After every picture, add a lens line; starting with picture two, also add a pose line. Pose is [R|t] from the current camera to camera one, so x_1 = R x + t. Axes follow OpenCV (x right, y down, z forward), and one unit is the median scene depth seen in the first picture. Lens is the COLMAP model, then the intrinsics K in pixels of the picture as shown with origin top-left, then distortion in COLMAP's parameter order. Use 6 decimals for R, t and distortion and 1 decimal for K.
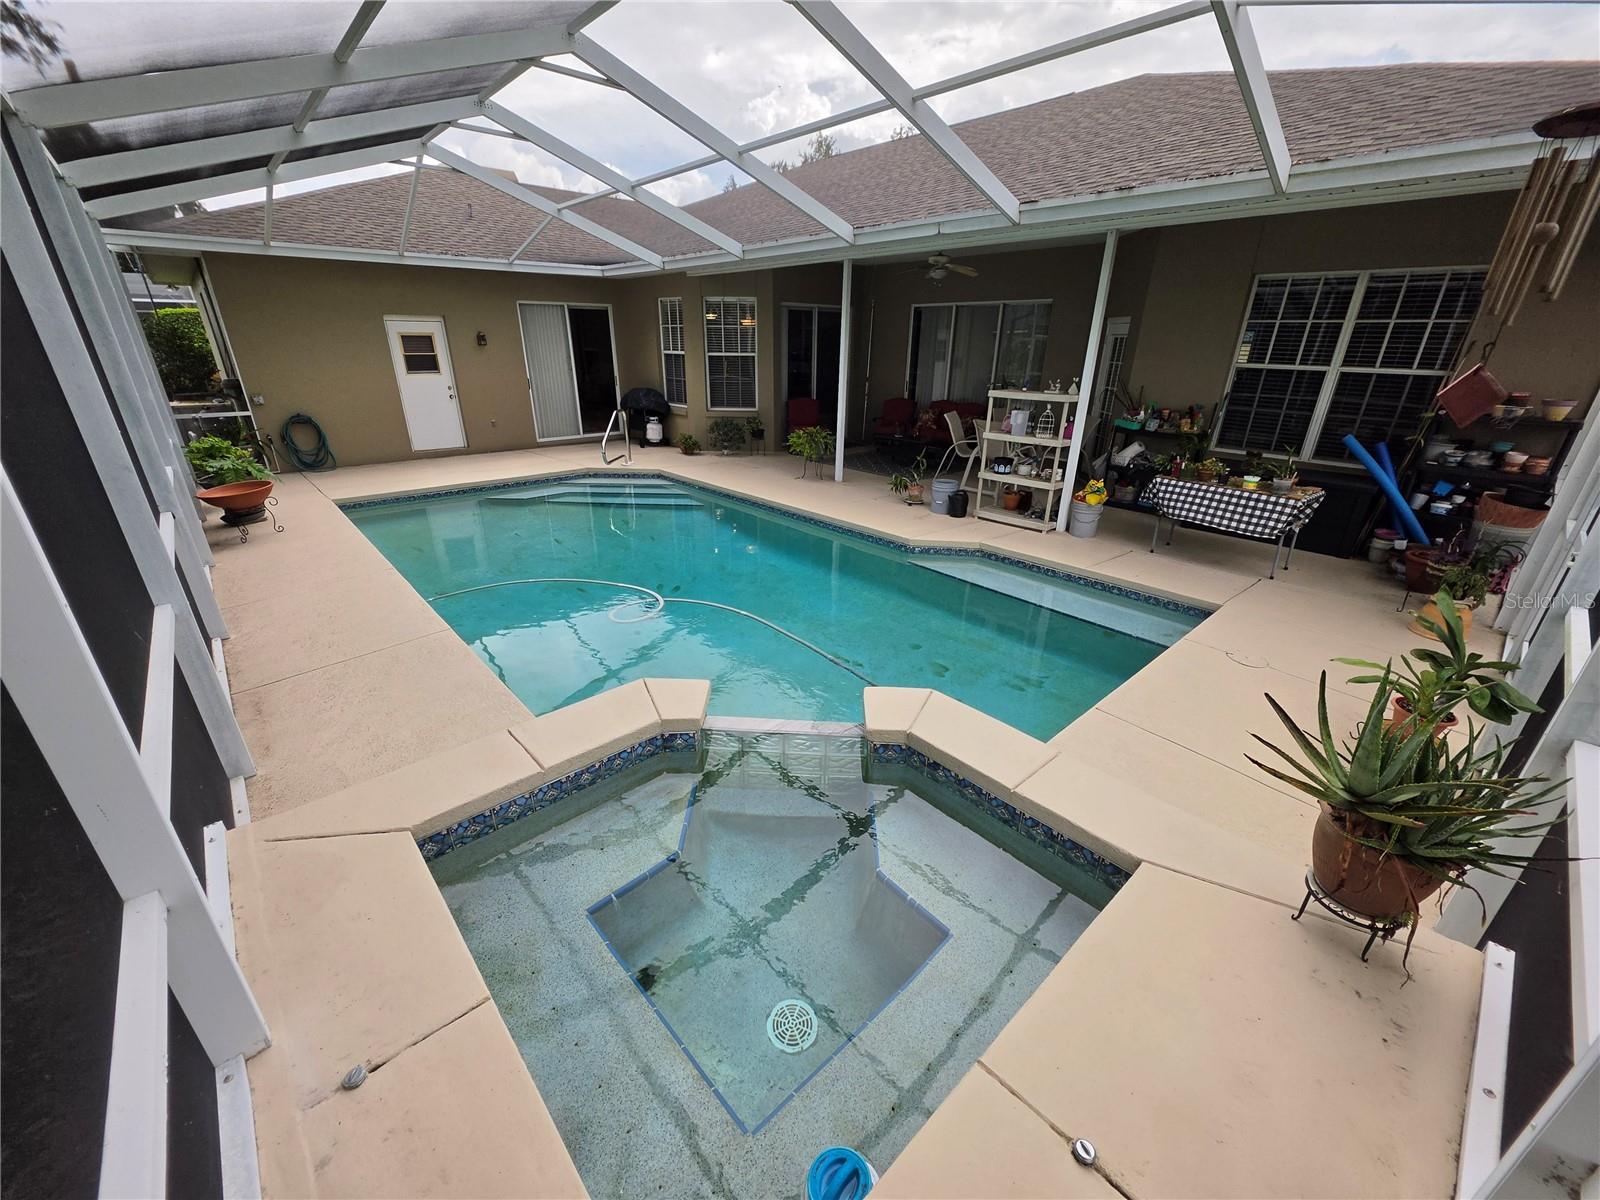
lens RADIAL K [[641.5, 0, 791.1], [0, 641.5, 611.8], [0, 0, 1]] dist [-0.002566, 0.001492]
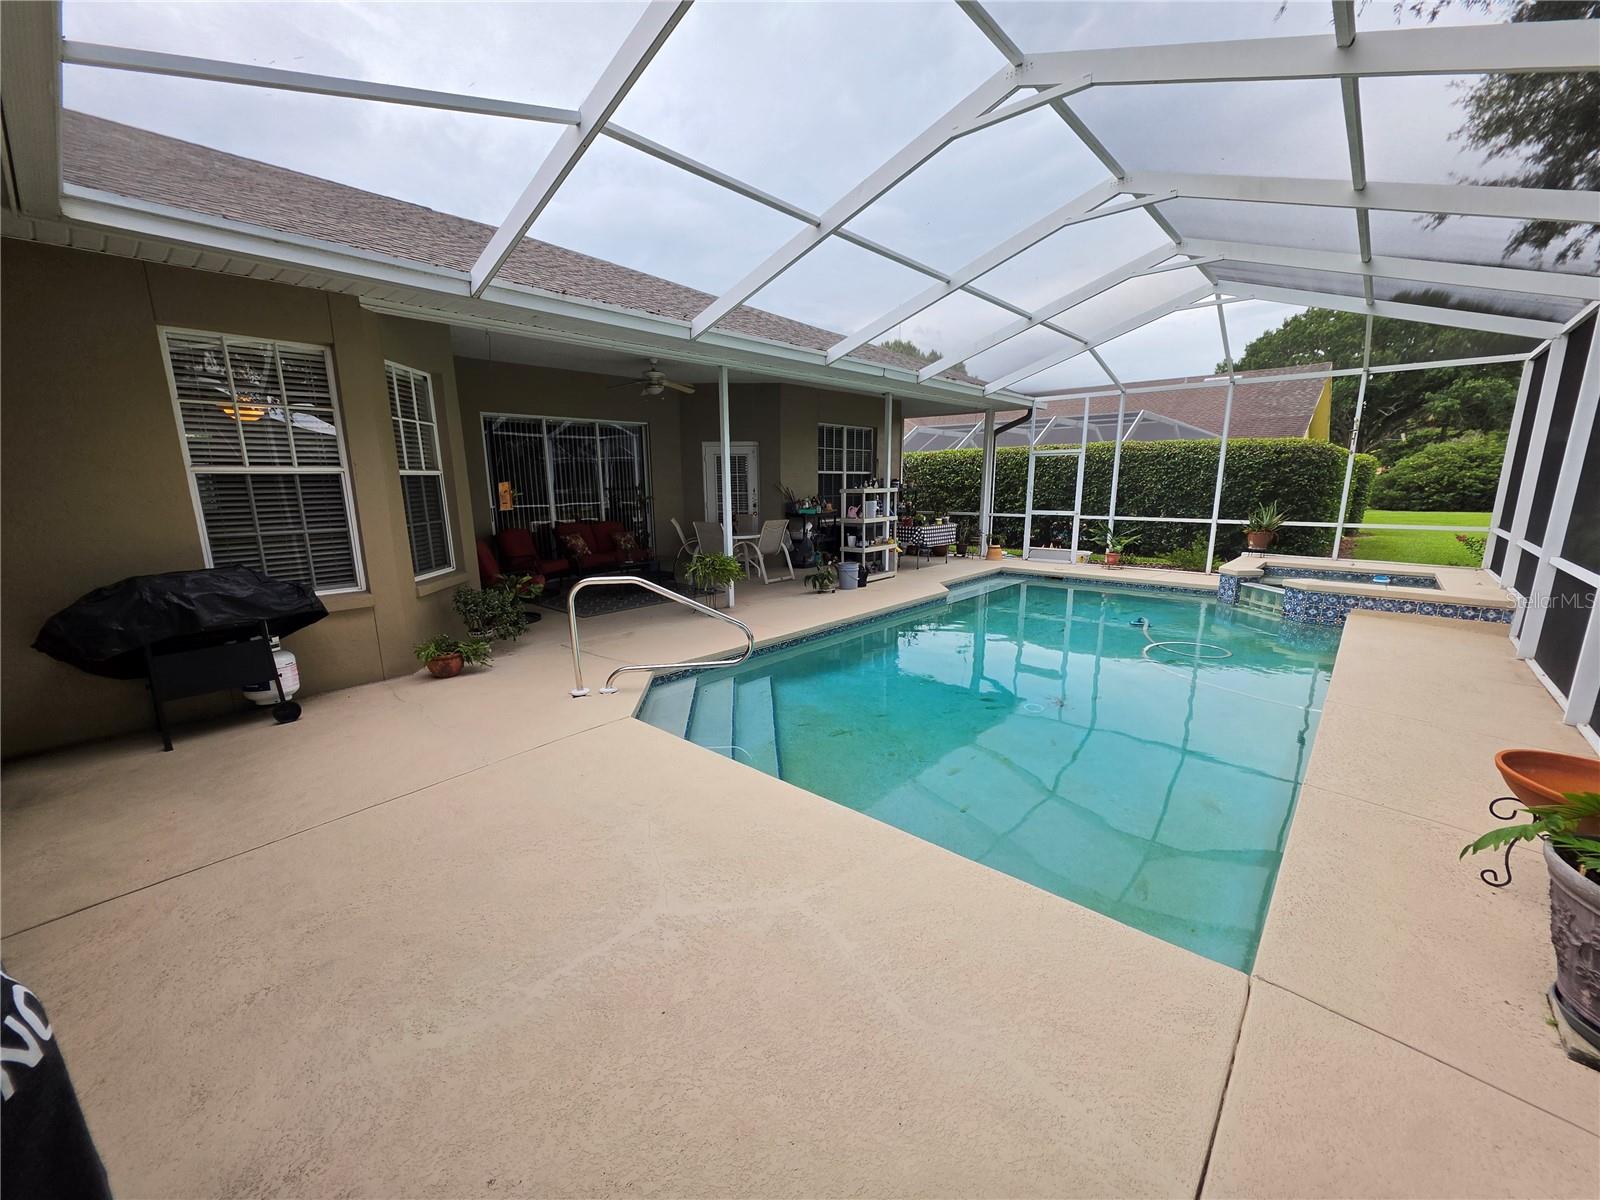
lens RADIAL K [[641.5, 0, 801.7], [0, 641.5, 610.2], [0, 0, 1]] dist [-0.002566, 0.001492]
pose [[-0.122197, -0.208127, 0.970439, -0.982210], [0.392371, 0.887985, 0.239851, -0.477170], [-0.911654, 0.410081, -0.026846, 1.228647]]
